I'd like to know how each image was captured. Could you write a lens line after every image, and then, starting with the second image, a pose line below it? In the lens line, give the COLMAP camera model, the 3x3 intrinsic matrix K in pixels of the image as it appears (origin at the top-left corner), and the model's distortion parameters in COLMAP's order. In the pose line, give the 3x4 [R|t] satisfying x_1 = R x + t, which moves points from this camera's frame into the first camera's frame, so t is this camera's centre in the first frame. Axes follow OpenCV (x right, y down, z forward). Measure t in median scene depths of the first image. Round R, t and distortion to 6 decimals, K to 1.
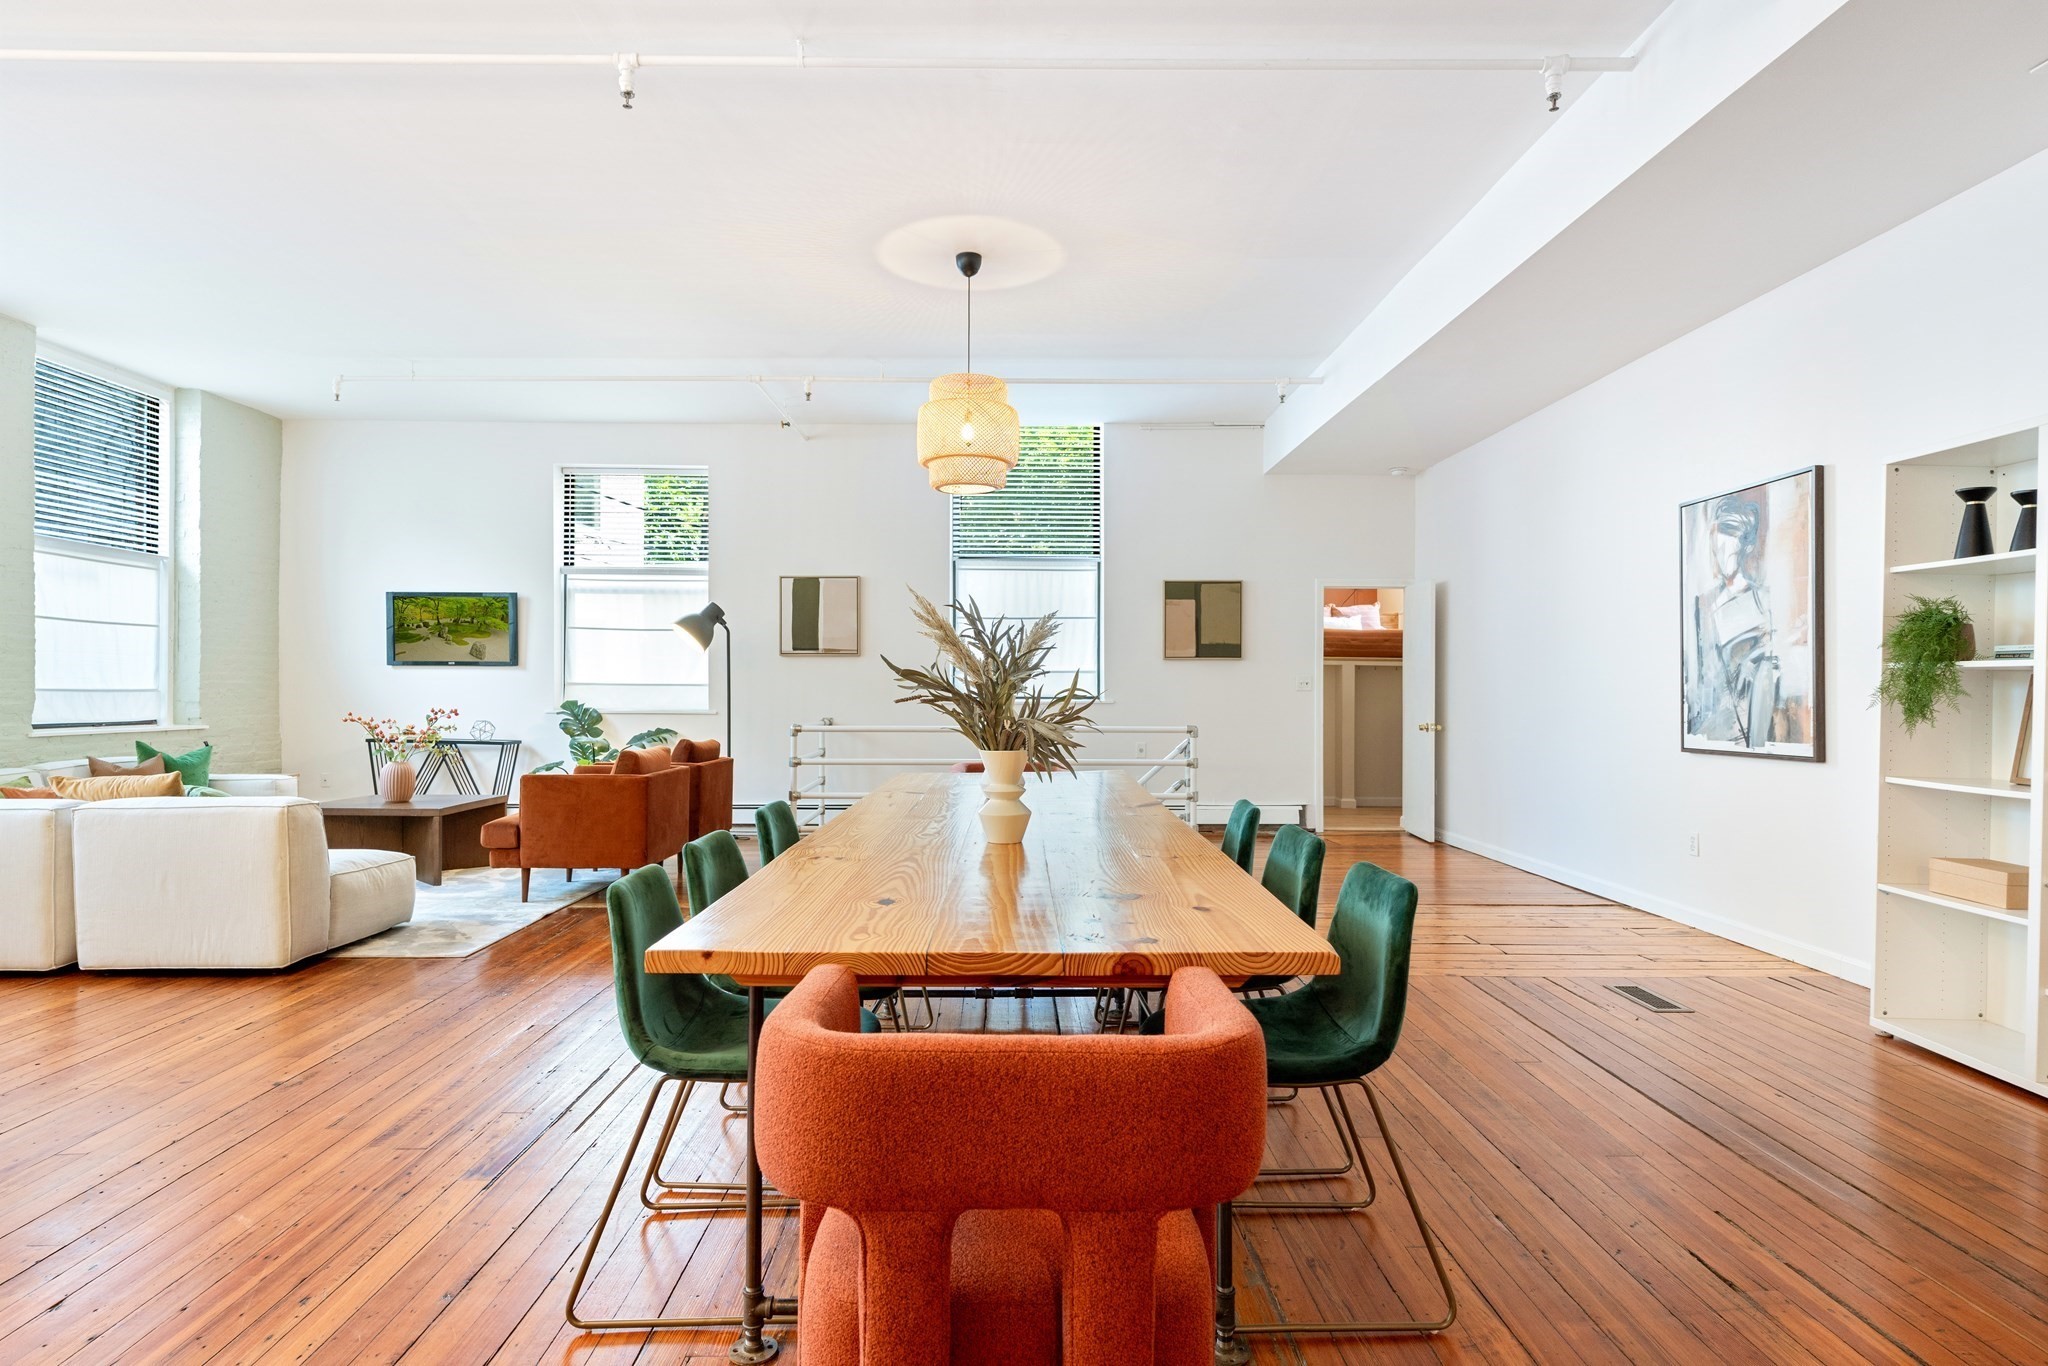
lens RADIAL K [[1102.2, 0, 1024.0], [0, 1102.2, 683.0], [0, 0, 1]] dist [0.014629, -0.014505]
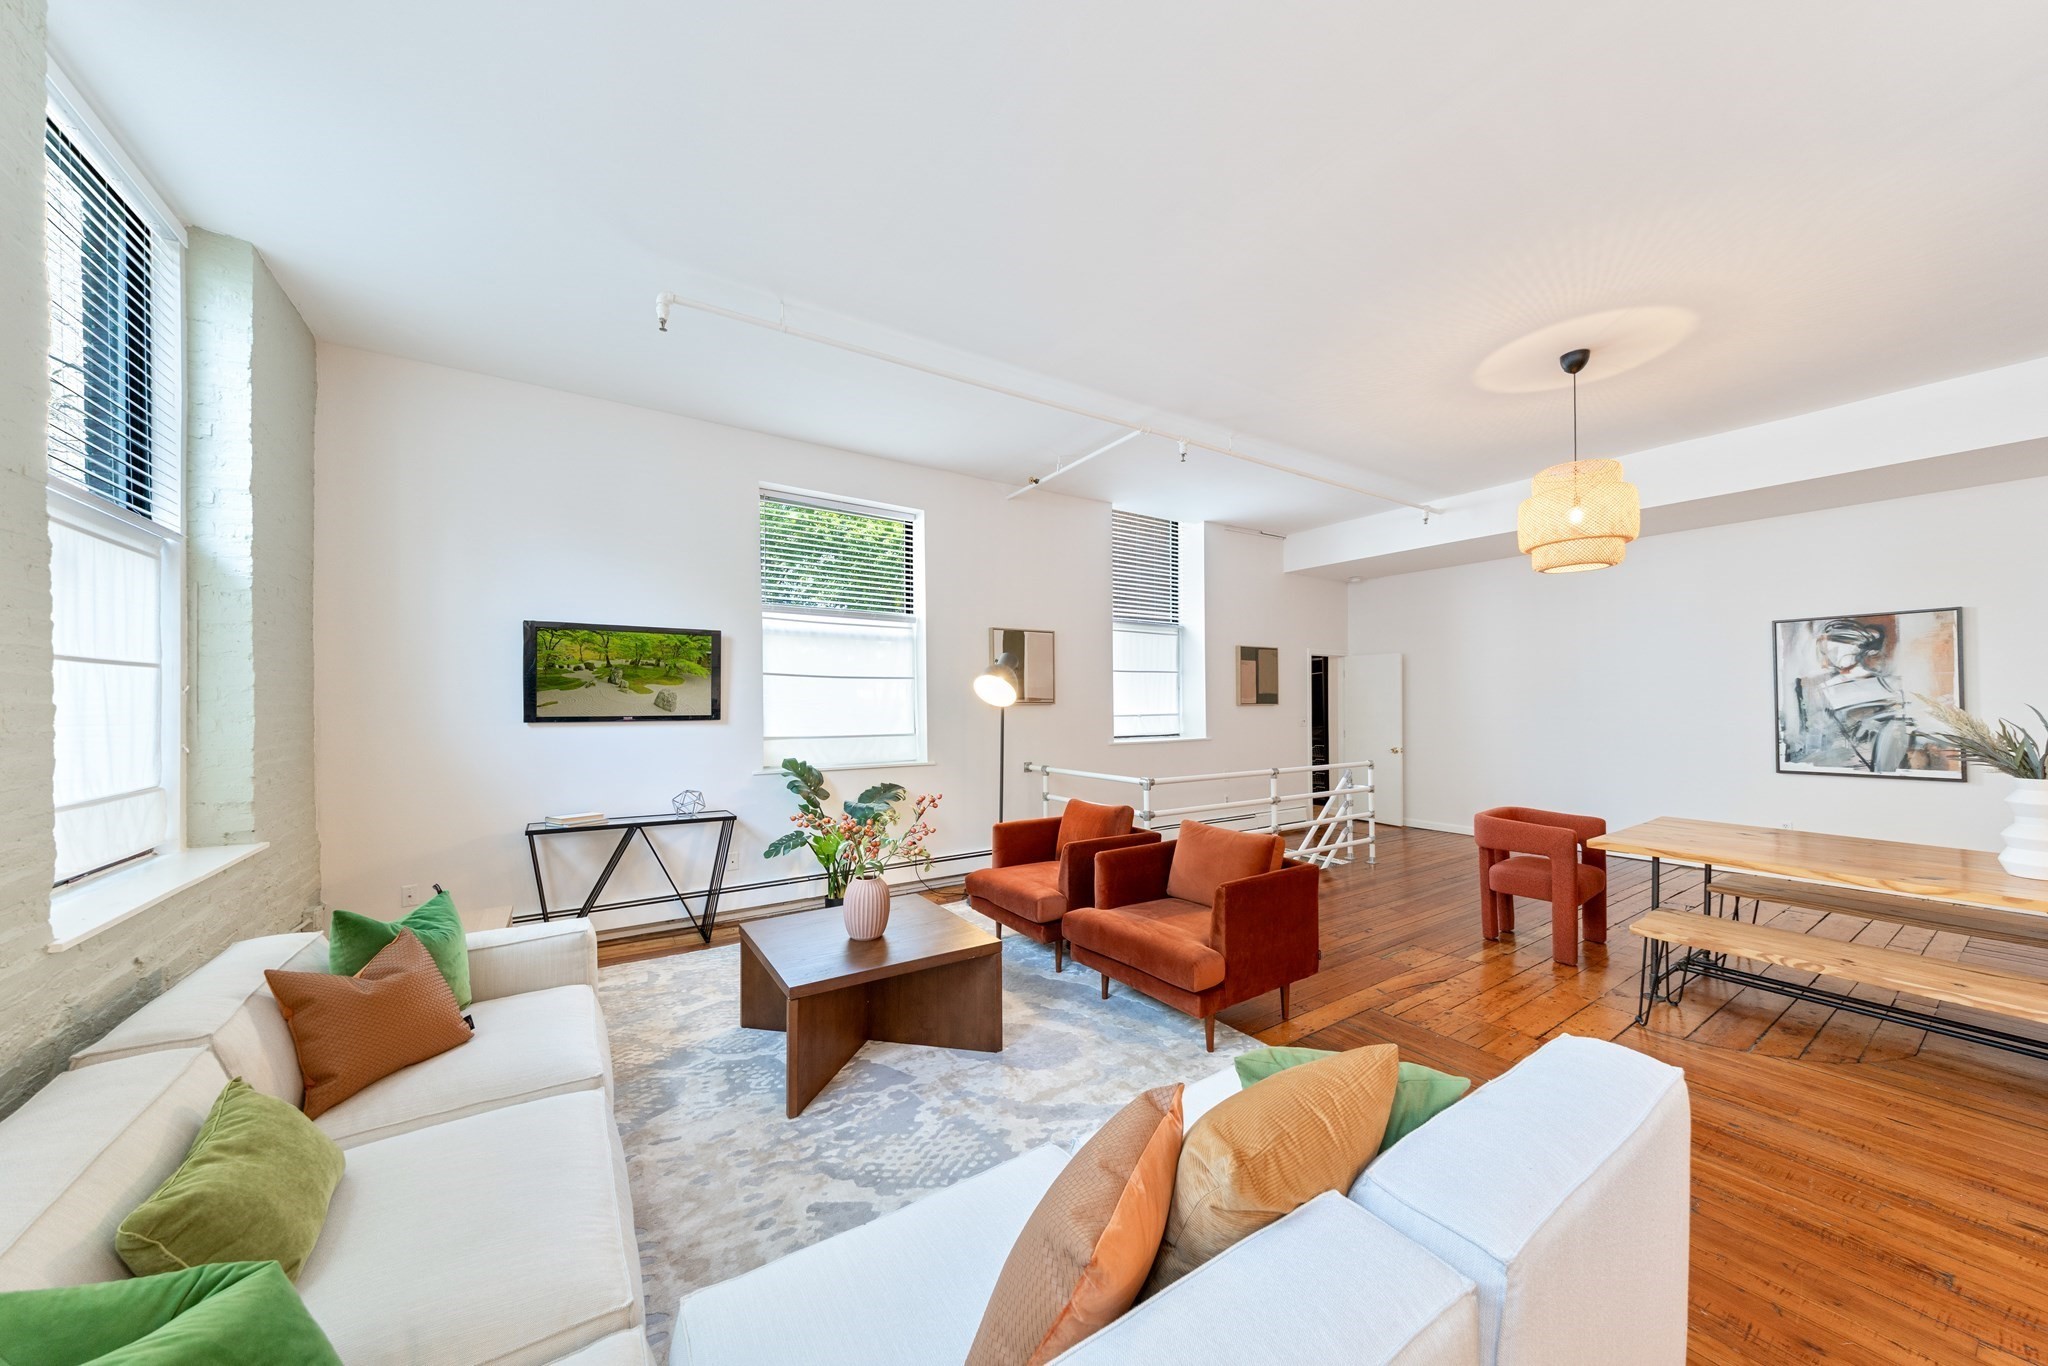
lens RADIAL K [[702.8, 0, 1025.2], [0, 702.8, 701.6], [0, 0, 1]] dist [-0.000222, -0.000091]
pose [[0.843189, -0.003722, 0.537605, -0.606570], [0.002471, 0.999992, 0.003048, -0.032965], [-0.537612, -0.001242, 0.843192, 0.487466]]
